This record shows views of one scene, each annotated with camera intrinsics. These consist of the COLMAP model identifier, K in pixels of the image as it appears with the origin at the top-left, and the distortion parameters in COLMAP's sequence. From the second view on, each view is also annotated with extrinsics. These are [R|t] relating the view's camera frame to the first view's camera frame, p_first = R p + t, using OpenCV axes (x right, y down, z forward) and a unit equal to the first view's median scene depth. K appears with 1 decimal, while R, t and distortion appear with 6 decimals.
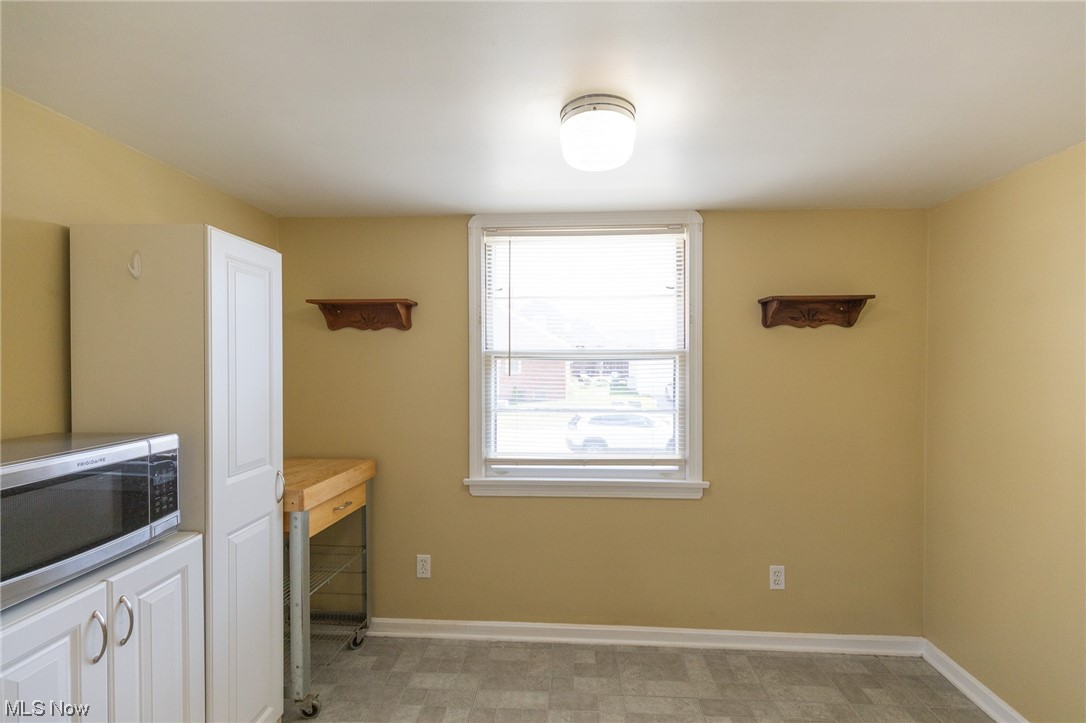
lens RADIAL K [[484.8, 0, 543.0], [0, 484.8, 368.2], [0, 0, 1]] dist [0.010725, -0.001659]
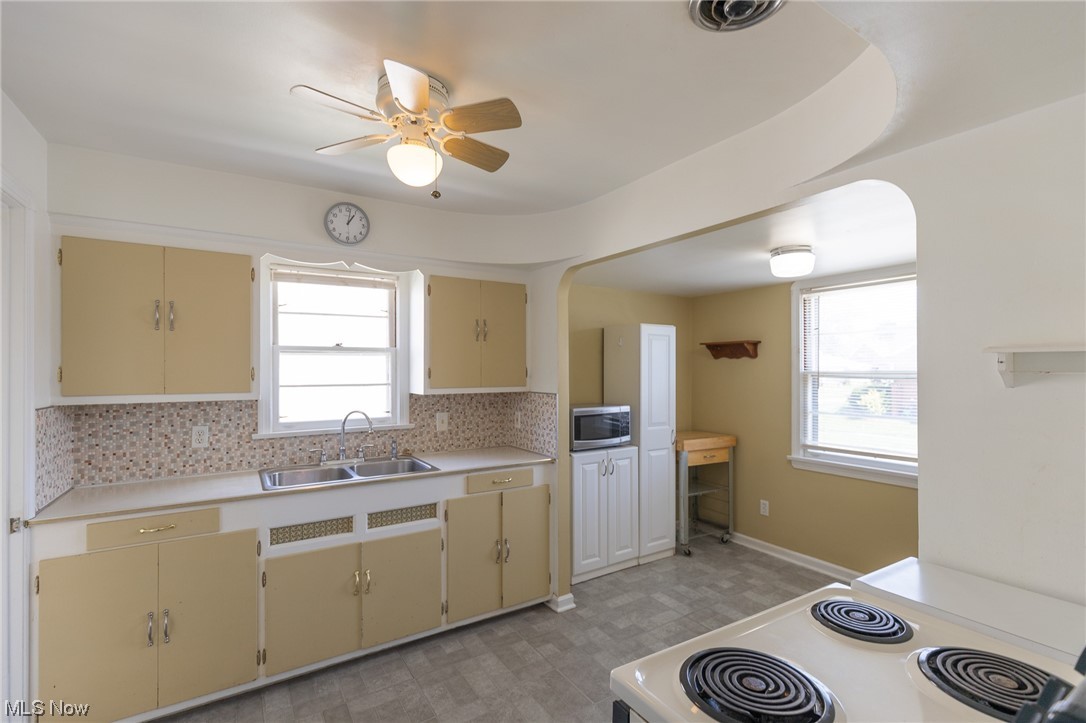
lens RADIAL K [[484.8, 0, 541.1], [0, 484.8, 364.9], [0, 0, 1]] dist [0.010725, -0.001659]
pose [[0.570382, -0.008446, -0.821336, 0.681609], [-0.012559, 0.999741, -0.019003, -0.018211], [0.821284, 0.021154, 0.570128, -0.535996]]
